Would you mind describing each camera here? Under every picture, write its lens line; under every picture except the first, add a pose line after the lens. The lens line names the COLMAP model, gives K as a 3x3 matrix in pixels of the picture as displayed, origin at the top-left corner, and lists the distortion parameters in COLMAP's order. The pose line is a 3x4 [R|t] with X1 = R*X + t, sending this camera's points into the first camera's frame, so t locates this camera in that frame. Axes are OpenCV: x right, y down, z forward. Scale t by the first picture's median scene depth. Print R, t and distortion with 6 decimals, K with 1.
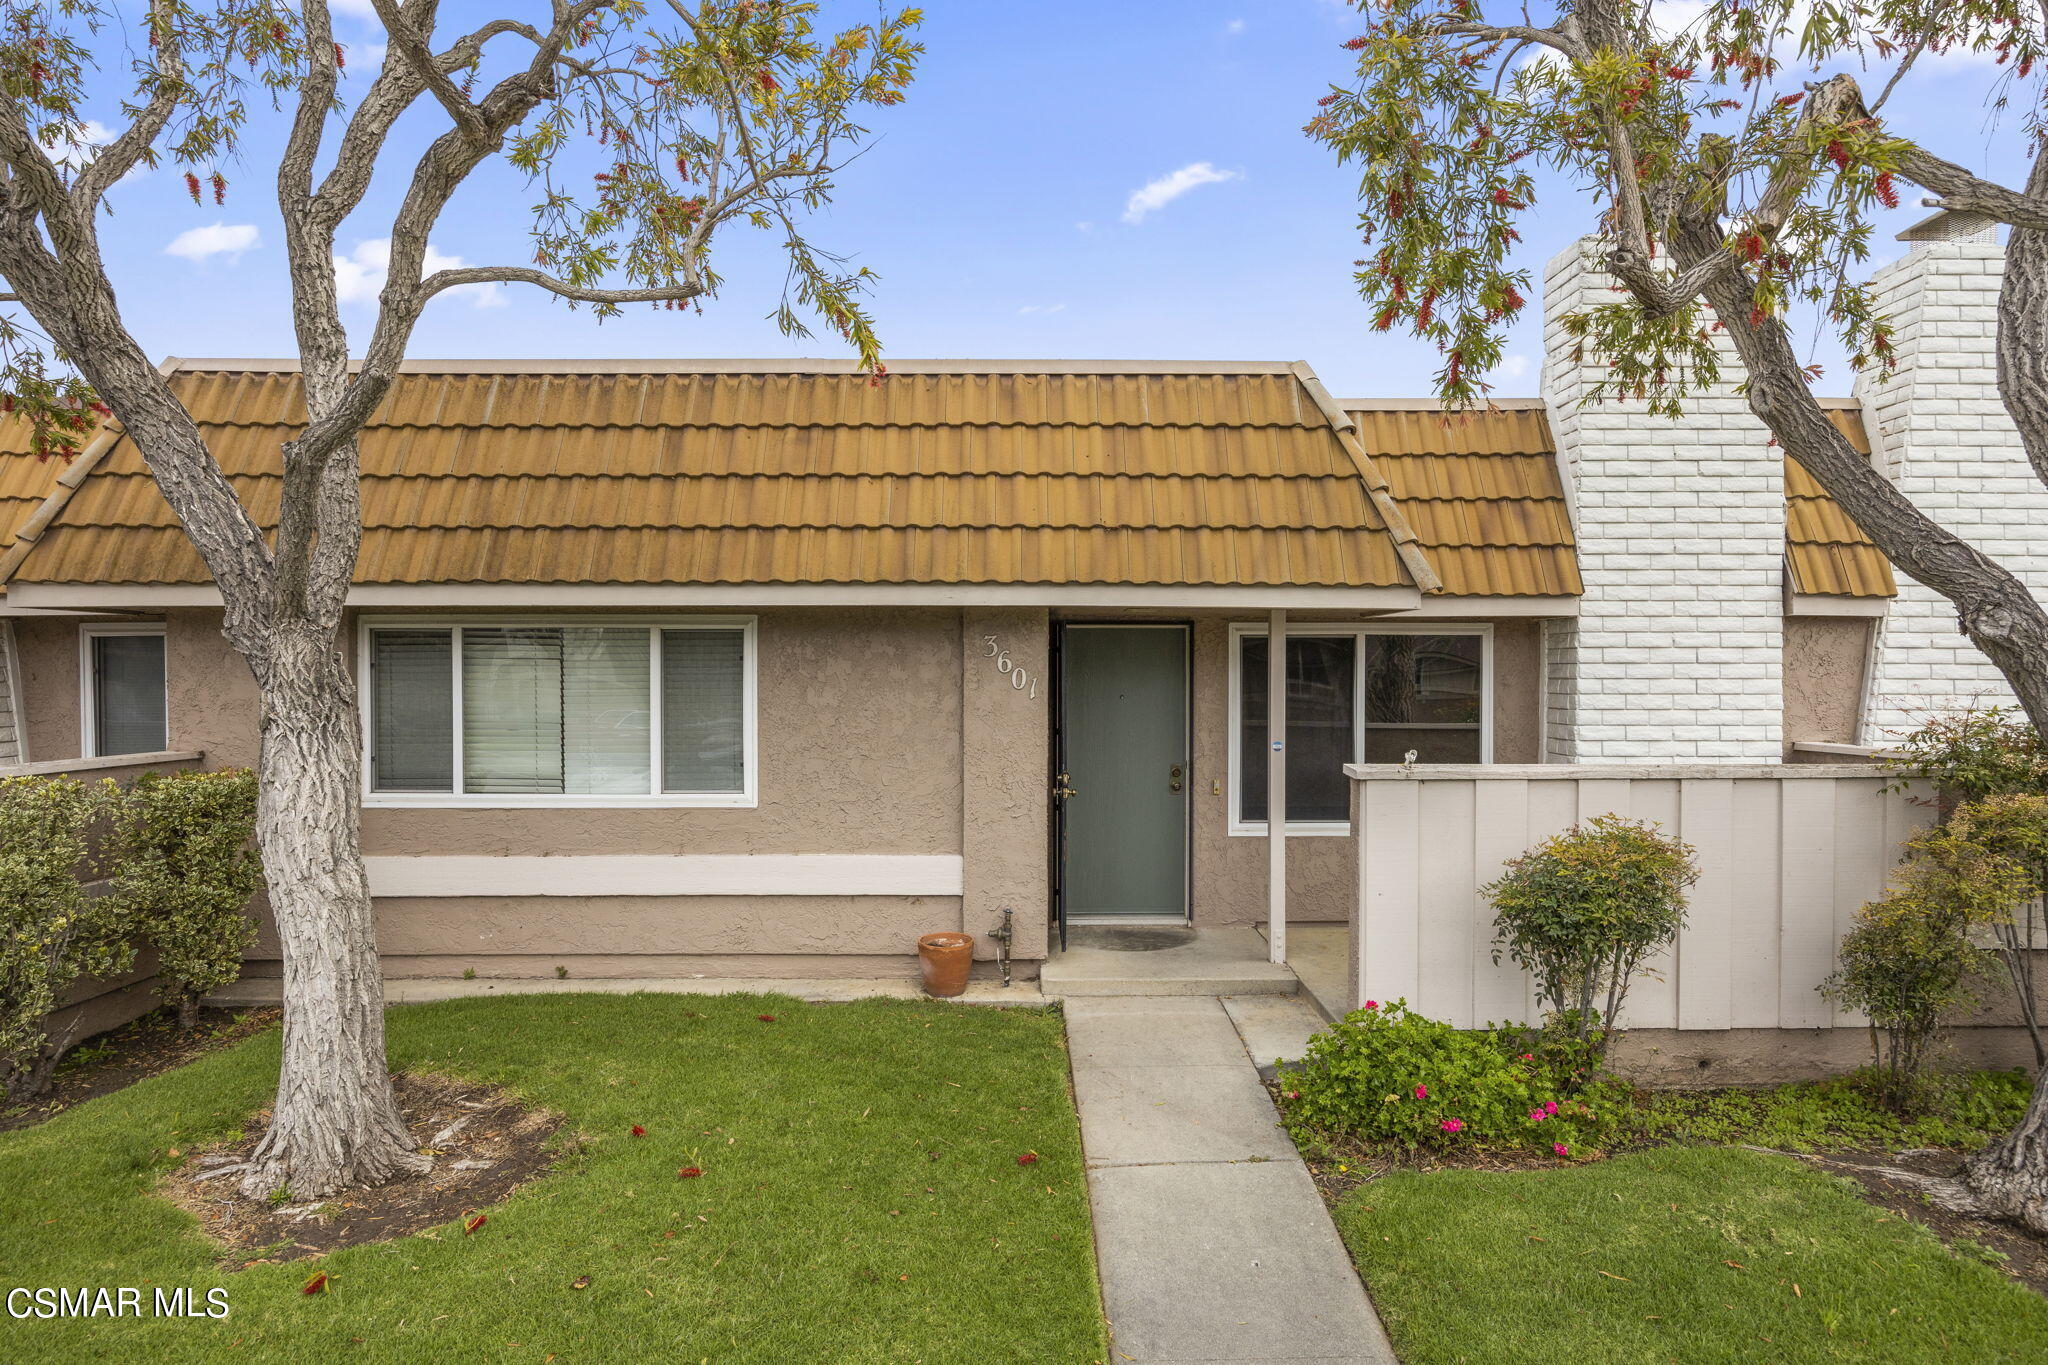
lens RADIAL K [[967.3, 0, 962.6], [0, 967.3, 712.8], [0, 0, 1]] dist [-0.003185, -0.000830]
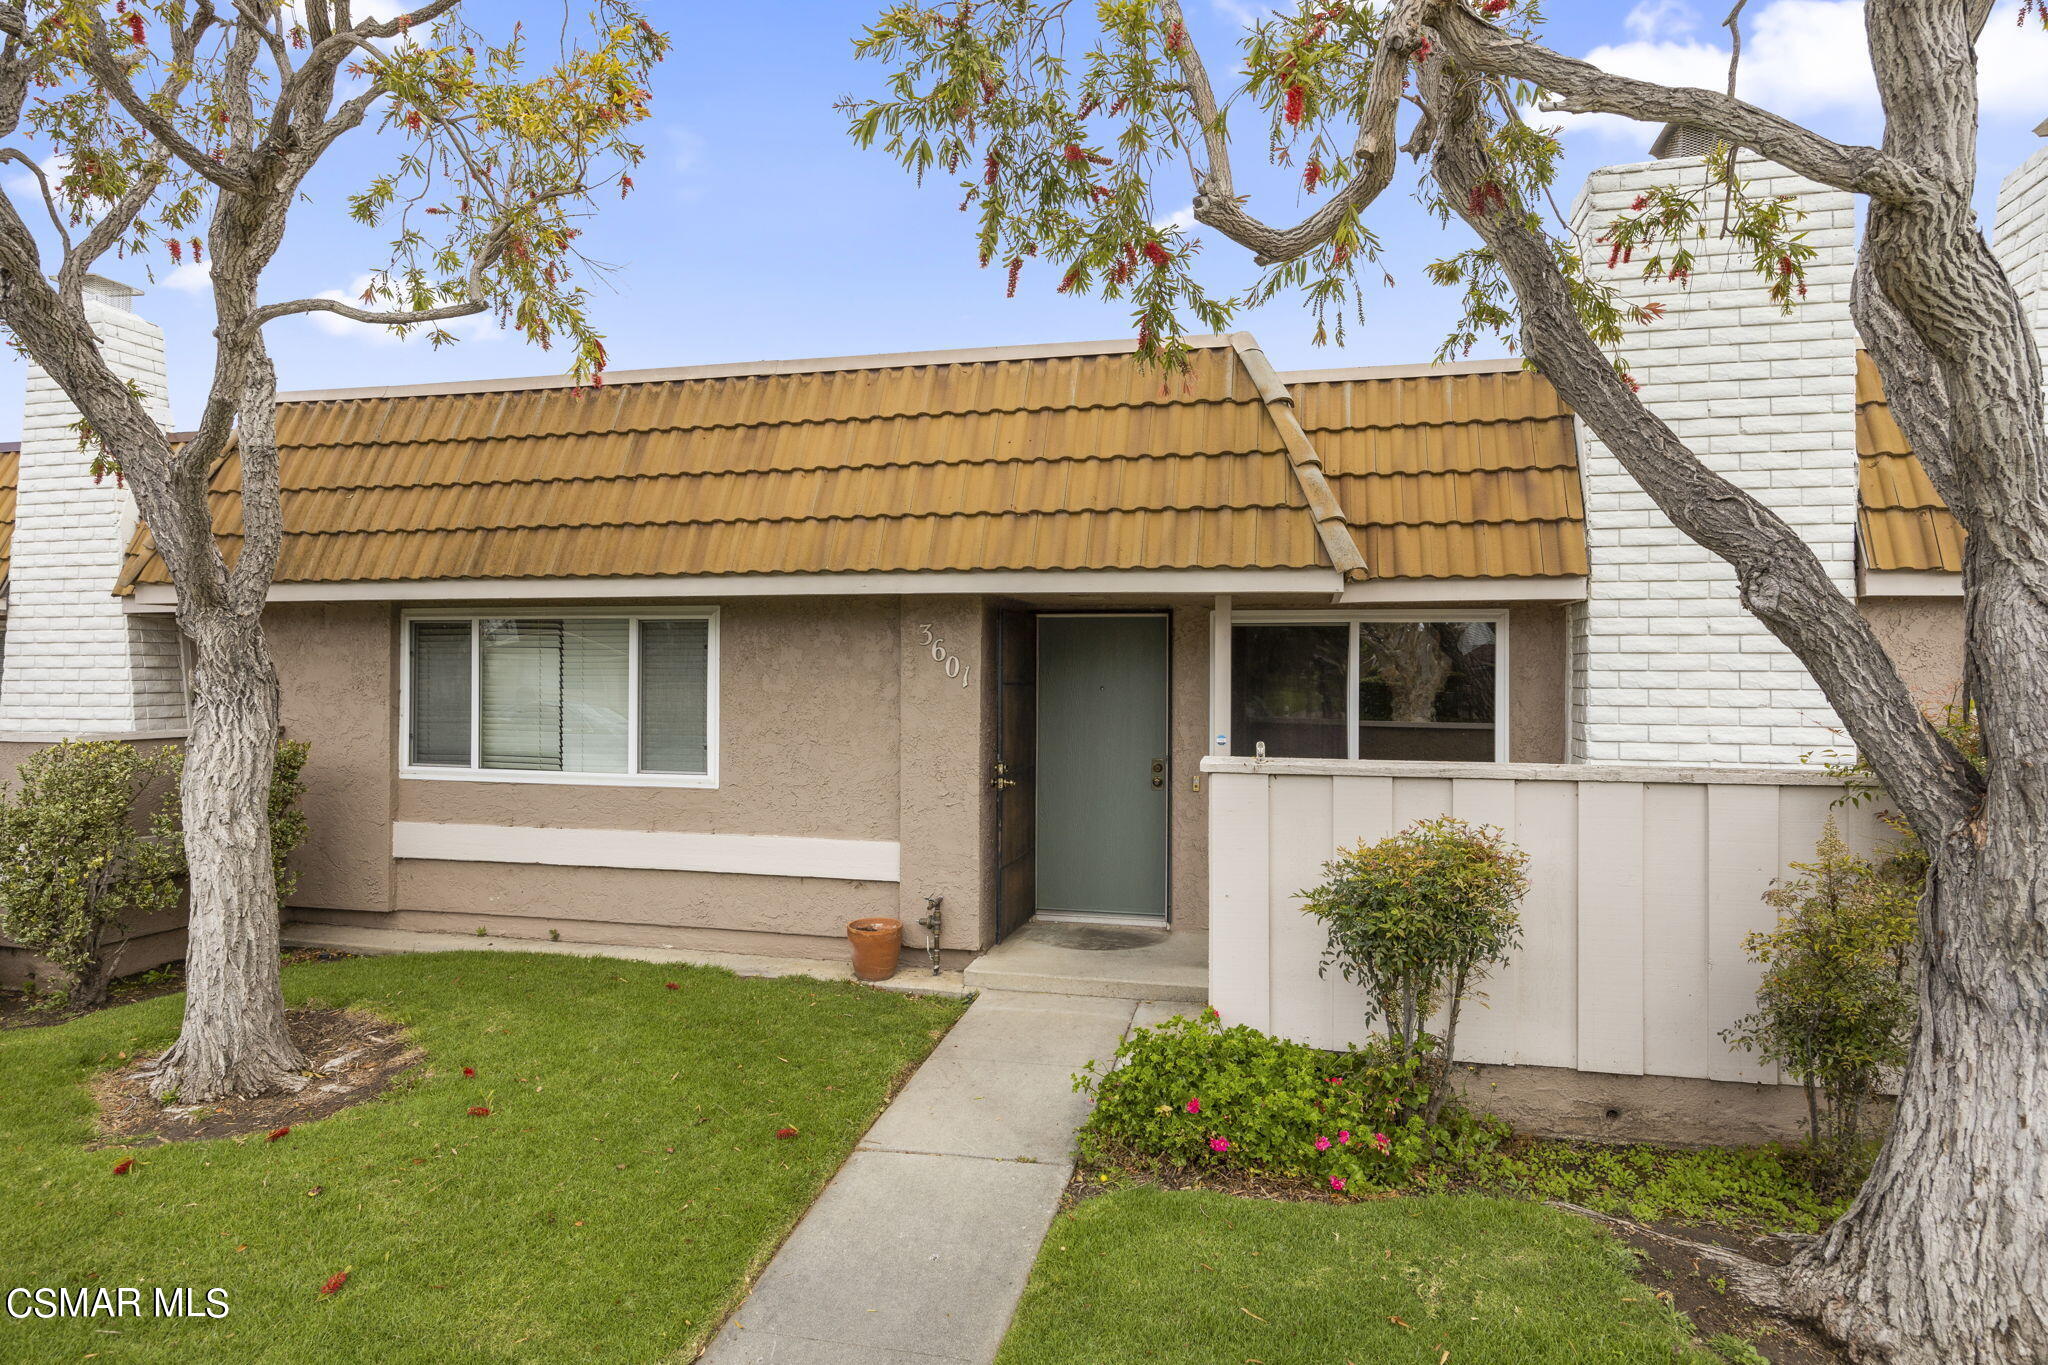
lens RADIAL K [[967.3, 0, 910.7], [0, 967.3, 693.2], [0, 0, 1]] dist [-0.003185, -0.000830]
pose [[0.978390, 0.010815, -0.206483, 0.288014], [-0.014075, 0.999798, -0.014328, 0.008697], [0.206286, 0.016924, 0.978345, 0.018411]]
